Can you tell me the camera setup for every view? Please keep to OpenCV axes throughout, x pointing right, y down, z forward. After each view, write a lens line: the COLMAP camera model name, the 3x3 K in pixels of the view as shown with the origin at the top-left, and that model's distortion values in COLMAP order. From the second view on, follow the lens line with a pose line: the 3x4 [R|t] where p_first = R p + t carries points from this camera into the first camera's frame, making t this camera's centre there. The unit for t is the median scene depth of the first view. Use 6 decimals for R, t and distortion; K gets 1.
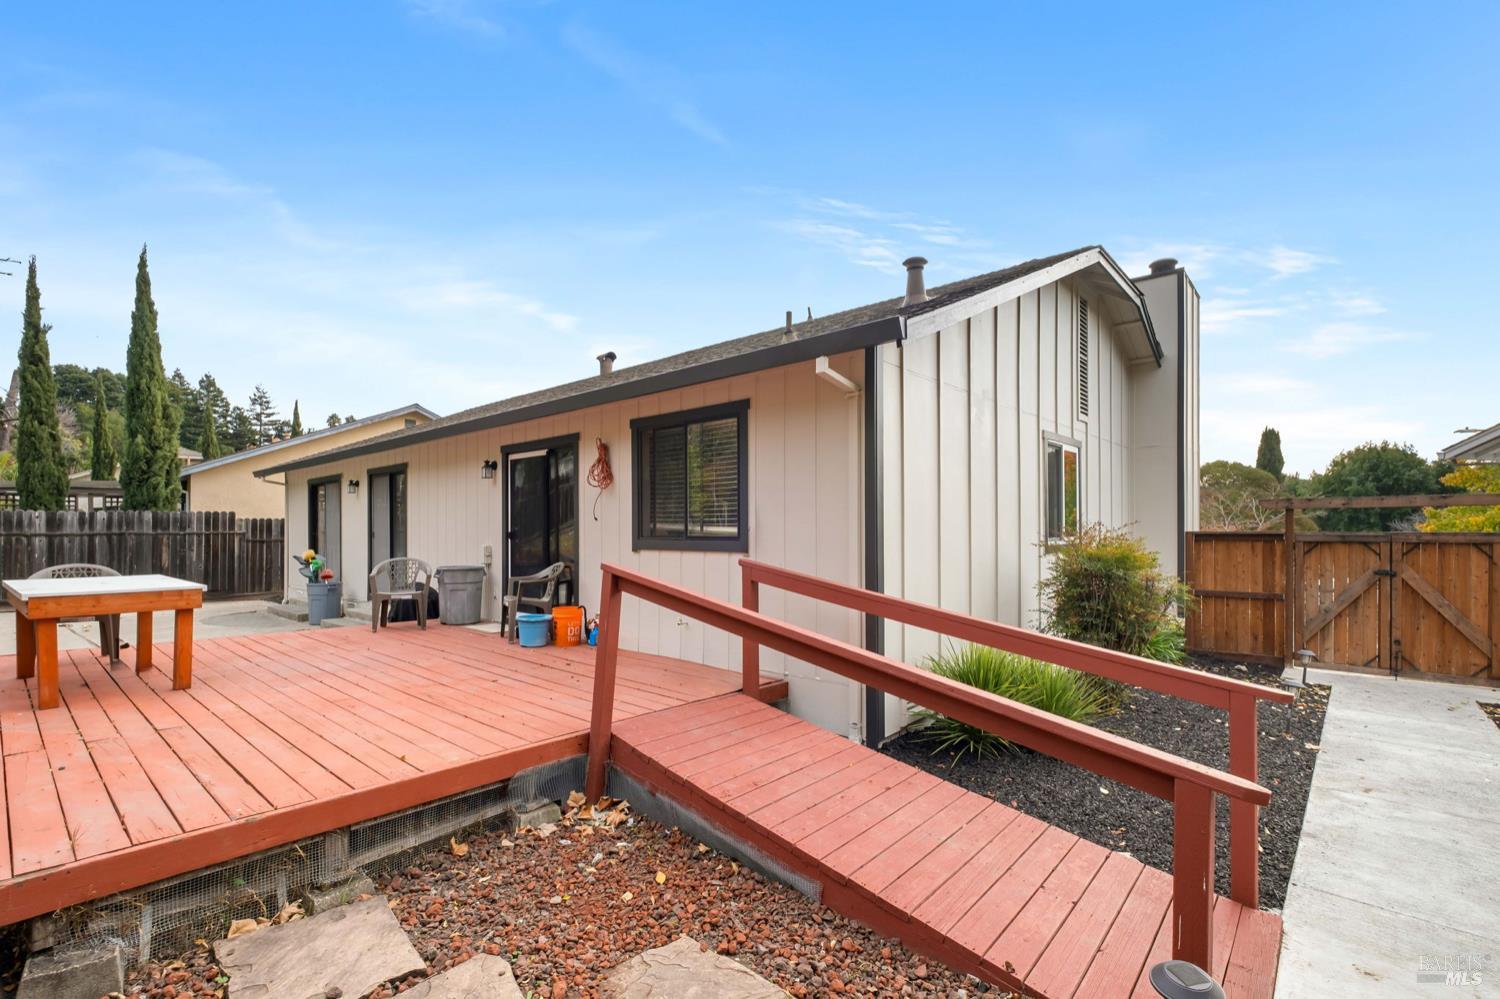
lens RADIAL K [[659.0, 0, 753.8], [0, 659.0, 535.2], [0, 0, 1]] dist [-0.008411, -0.002466]
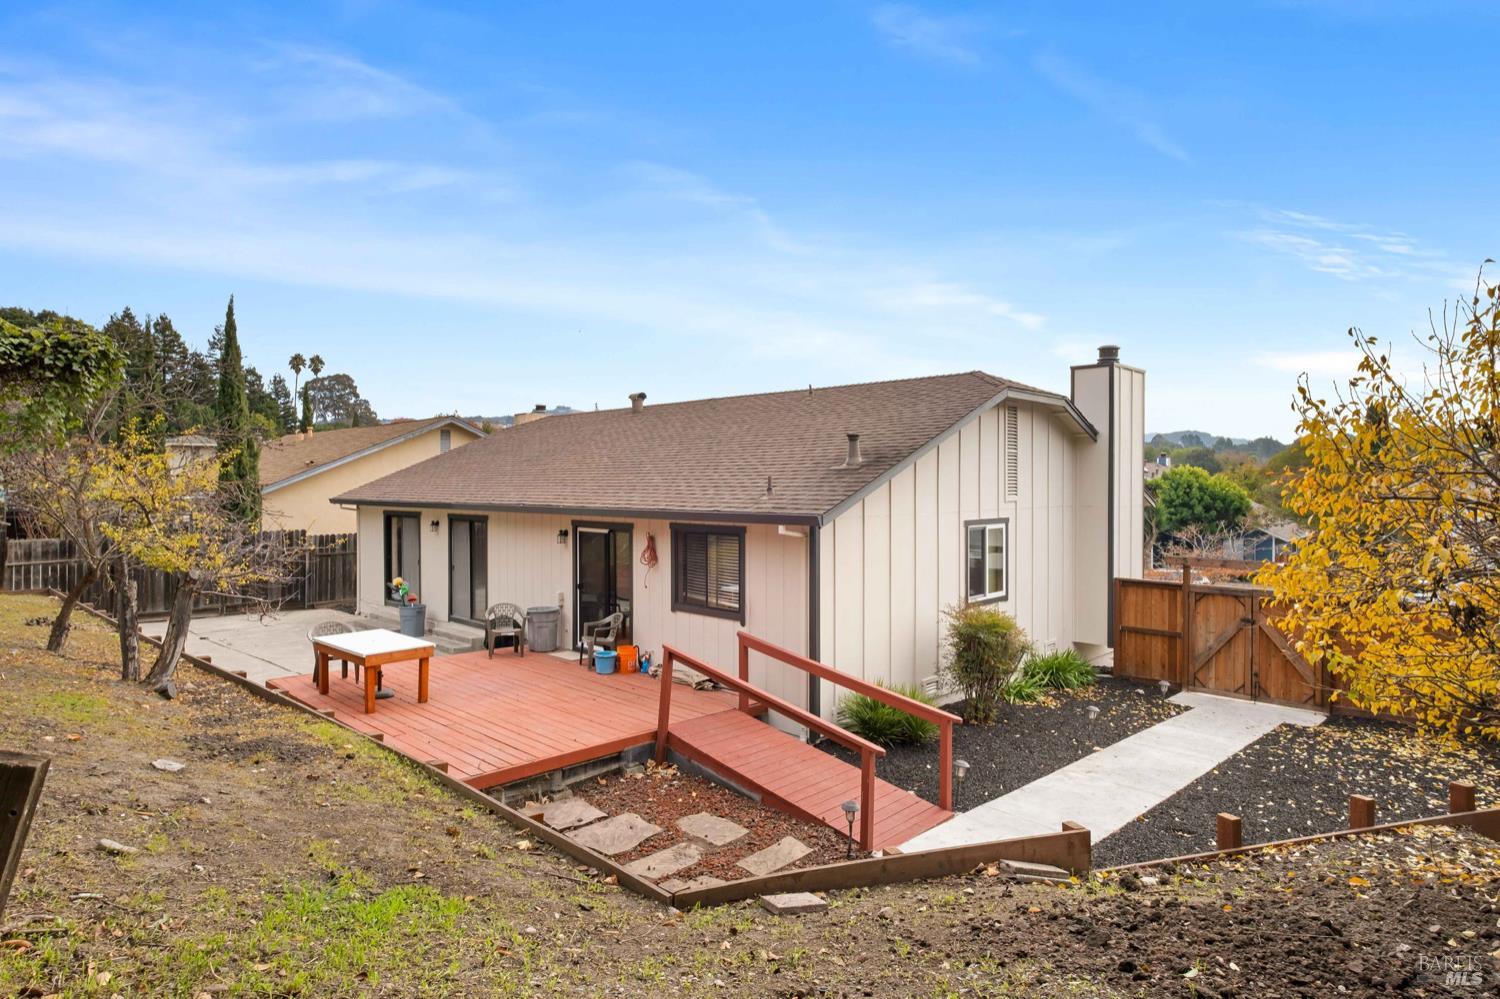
lens RADIAL K [[836.4, 0, 746.3], [0, 836.4, 492.0], [0, 0, 1]] dist [-0.012451, 0.003086]
pose [[0.998186, 0.002074, -0.060164, 0.097945], [-0.001844, 0.999991, 0.003867, -0.249180], [0.060171, -0.003749, 0.998181, -0.869235]]
